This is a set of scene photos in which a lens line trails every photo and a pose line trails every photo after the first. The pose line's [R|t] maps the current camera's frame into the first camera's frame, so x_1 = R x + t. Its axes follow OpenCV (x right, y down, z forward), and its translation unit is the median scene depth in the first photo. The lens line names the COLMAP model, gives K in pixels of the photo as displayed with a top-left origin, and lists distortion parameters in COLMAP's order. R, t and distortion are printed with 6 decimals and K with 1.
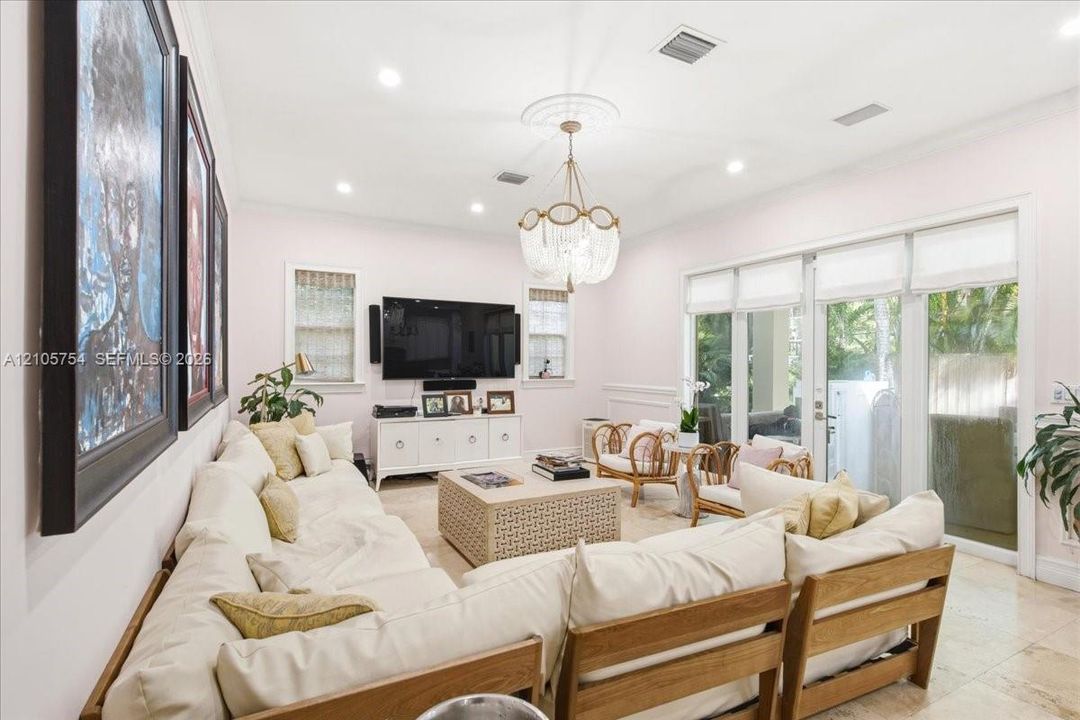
lens RADIAL K [[515.2, 0, 540.0], [0, 515.2, 360.0], [0, 0, 1]] dist [0.002450, -0.000592]
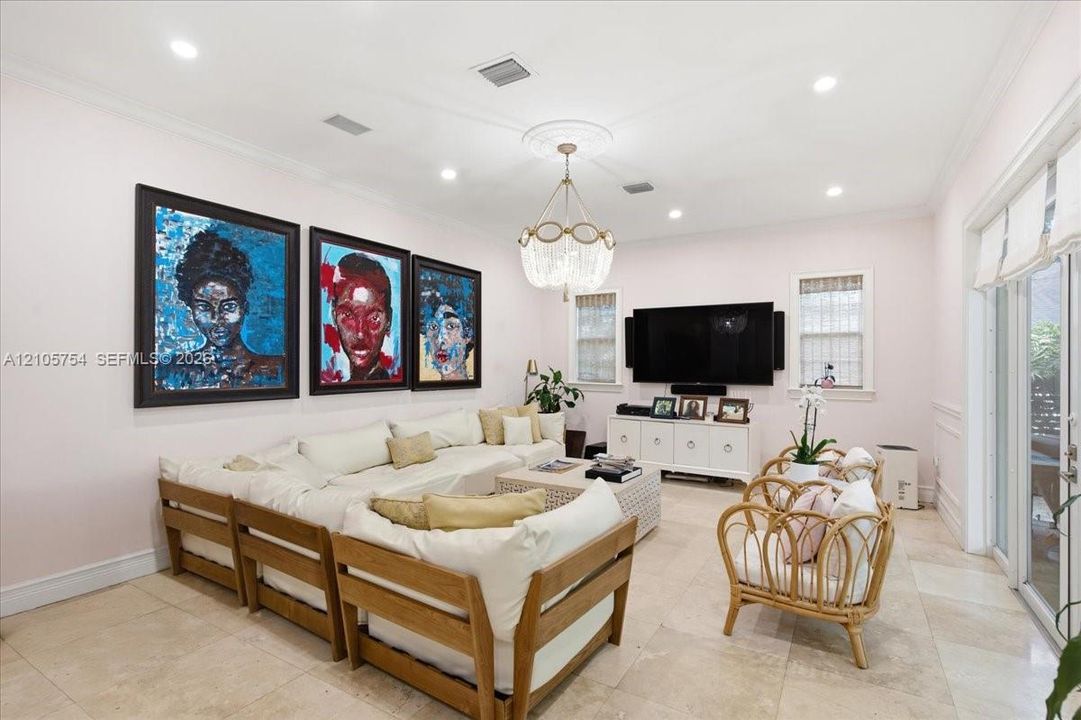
lens RADIAL K [[515.7, 0, 540.5], [0, 515.7, 360.0], [0, 0, 1]] dist [0.002450, -0.000592]
pose [[0.514652, -0.008439, -0.857358, 0.565510], [-0.002976, 0.999928, -0.011630, 0.003332], [0.857394, 0.008537, 0.514589, 0.234808]]
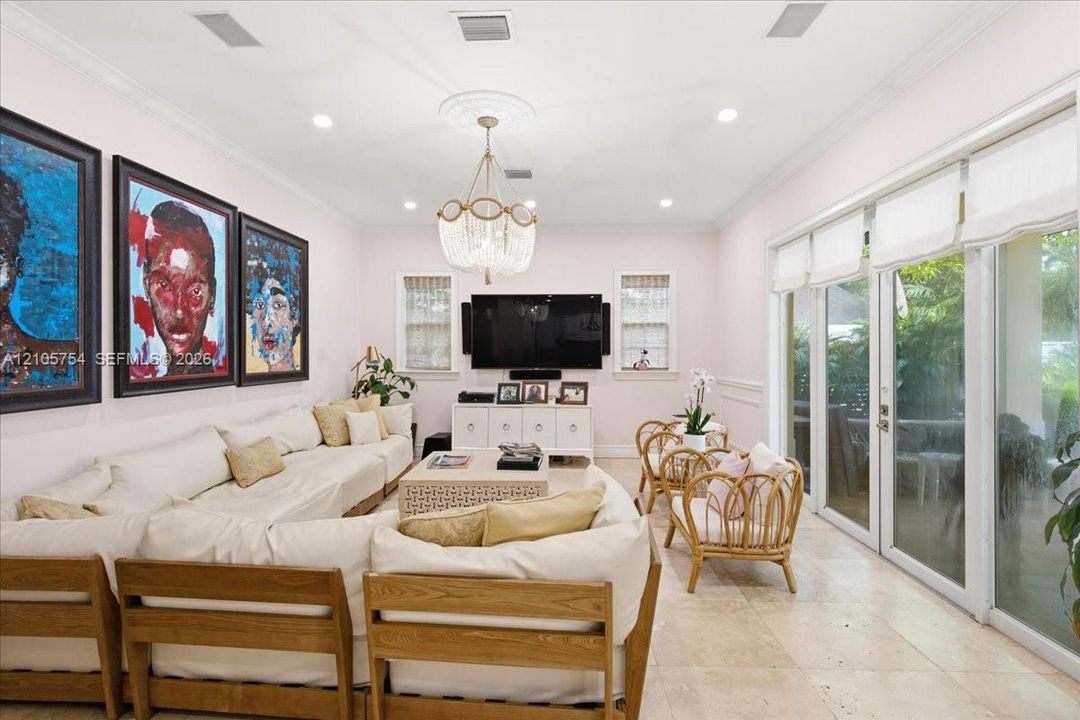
lens RADIAL K [[523.1, 0, 542.3], [0, 523.1, 347.6], [0, 0, 1]] dist [0.003361, -0.000239]
pose [[0.865696, -0.007866, -0.500509, 0.394714], [0.004282, 0.999956, -0.008308, 0.002368], [0.500552, 0.005049, 0.865692, 0.093981]]
